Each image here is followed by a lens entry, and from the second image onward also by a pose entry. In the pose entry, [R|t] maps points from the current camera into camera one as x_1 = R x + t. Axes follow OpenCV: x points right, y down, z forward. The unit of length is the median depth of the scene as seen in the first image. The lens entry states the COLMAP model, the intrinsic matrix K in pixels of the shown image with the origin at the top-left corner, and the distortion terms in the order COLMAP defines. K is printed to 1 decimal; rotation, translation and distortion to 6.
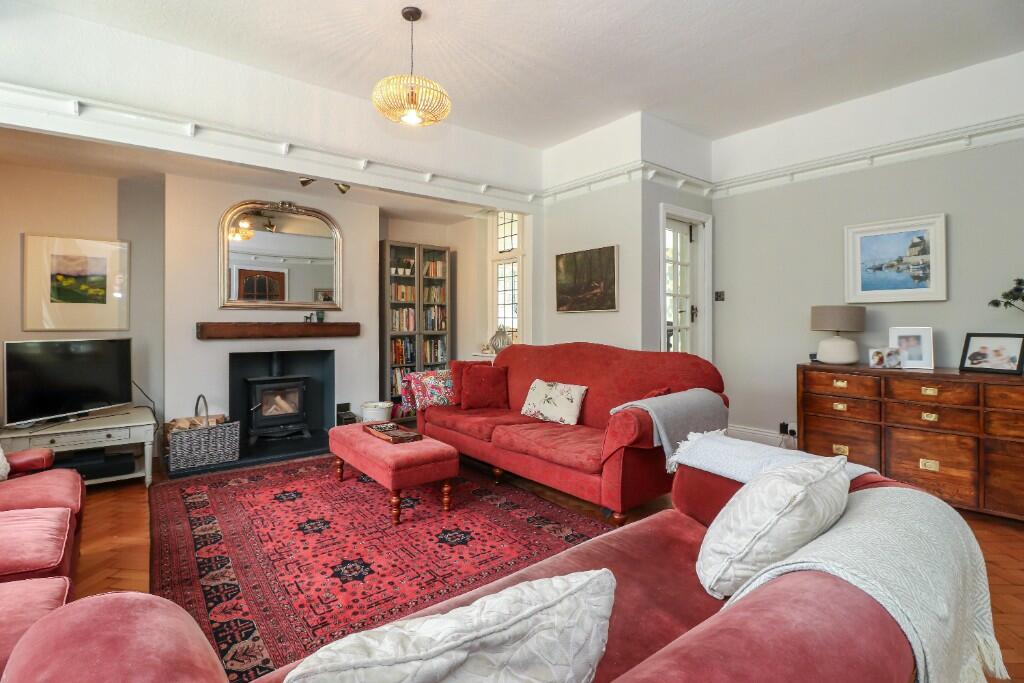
lens RADIAL K [[479.4, 0, 502.0], [0, 479.4, 329.0], [0, 0, 1]] dist [-0.002303, -0.000742]
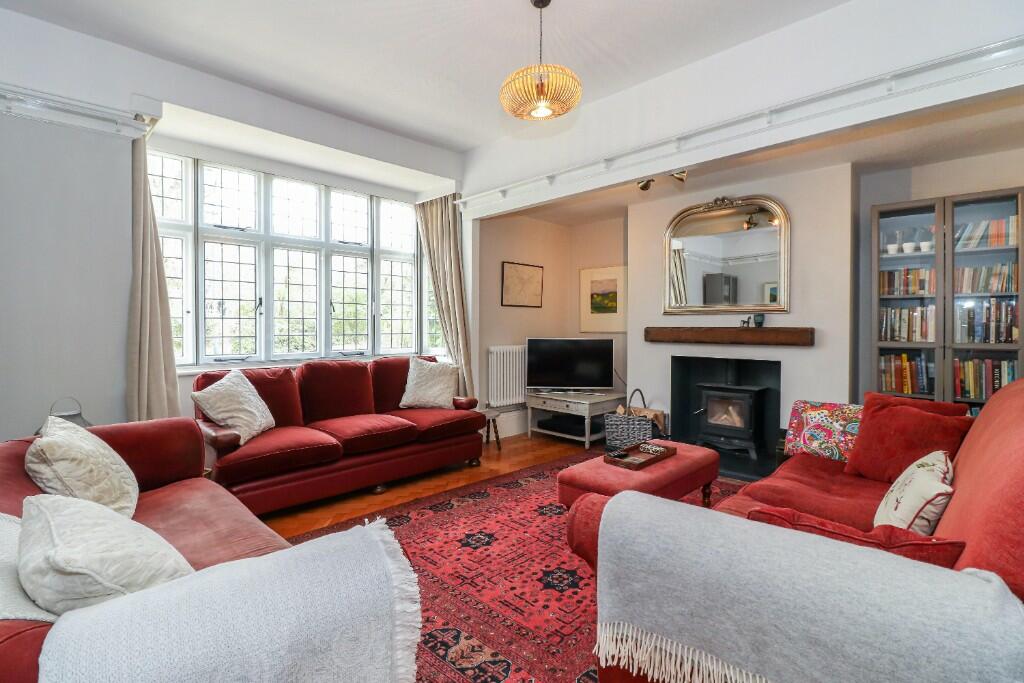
lens RADIAL K [[489.0, 0, 512.0], [0, 489.0, 341.5], [0, 0, 1]] dist [0.001901, 0.000038]
pose [[0.117702, 0.032212, -0.992526, 0.585917], [-0.015313, 0.999414, 0.030619, -0.011685], [0.992931, 0.011595, 0.118127, 0.635391]]
